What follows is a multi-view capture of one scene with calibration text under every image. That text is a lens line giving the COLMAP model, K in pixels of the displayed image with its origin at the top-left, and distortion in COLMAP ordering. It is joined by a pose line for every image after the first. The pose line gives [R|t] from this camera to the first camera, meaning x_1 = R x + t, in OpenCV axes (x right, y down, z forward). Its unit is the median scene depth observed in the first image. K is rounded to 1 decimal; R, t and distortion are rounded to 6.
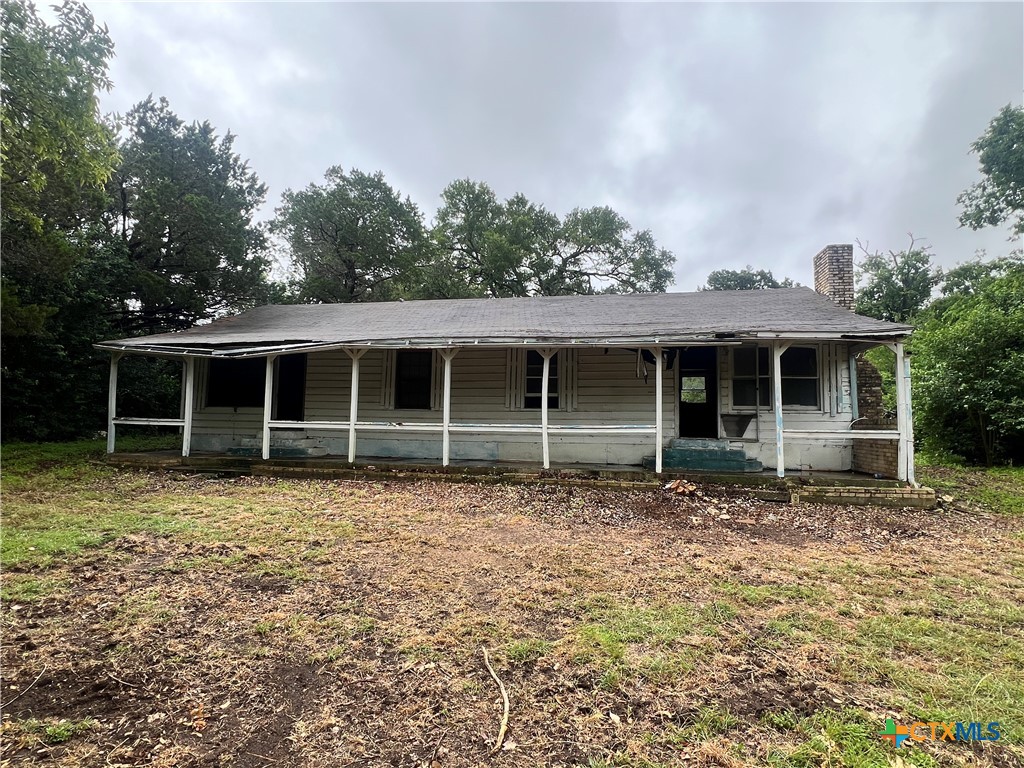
lens RADIAL K [[548.4, 0, 506.6], [0, 548.4, 382.5], [0, 0, 1]] dist [-0.002464, -0.000282]
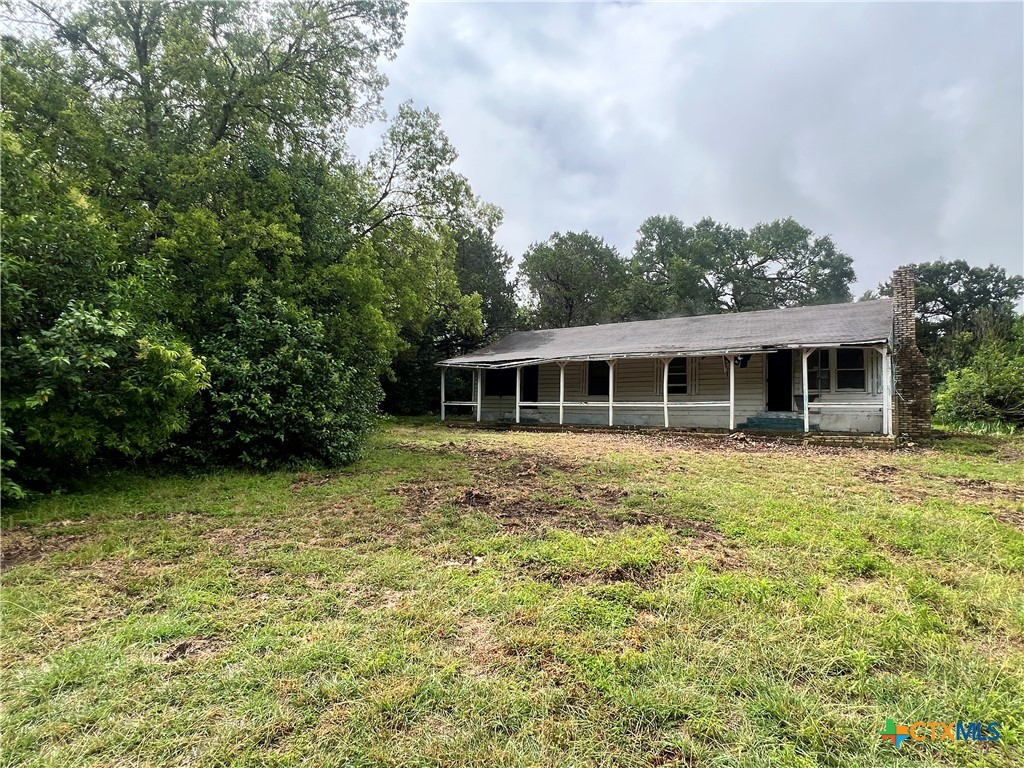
lens RADIAL K [[548.4, 0, 511.6], [0, 548.4, 386.8], [0, 0, 1]] dist [-0.002464, -0.000282]
pose [[0.913181, -0.020235, -0.407052, 0.276354], [0.027079, 0.999572, 0.011060, -0.003155], [0.406654, -0.021122, 0.913338, -0.648382]]
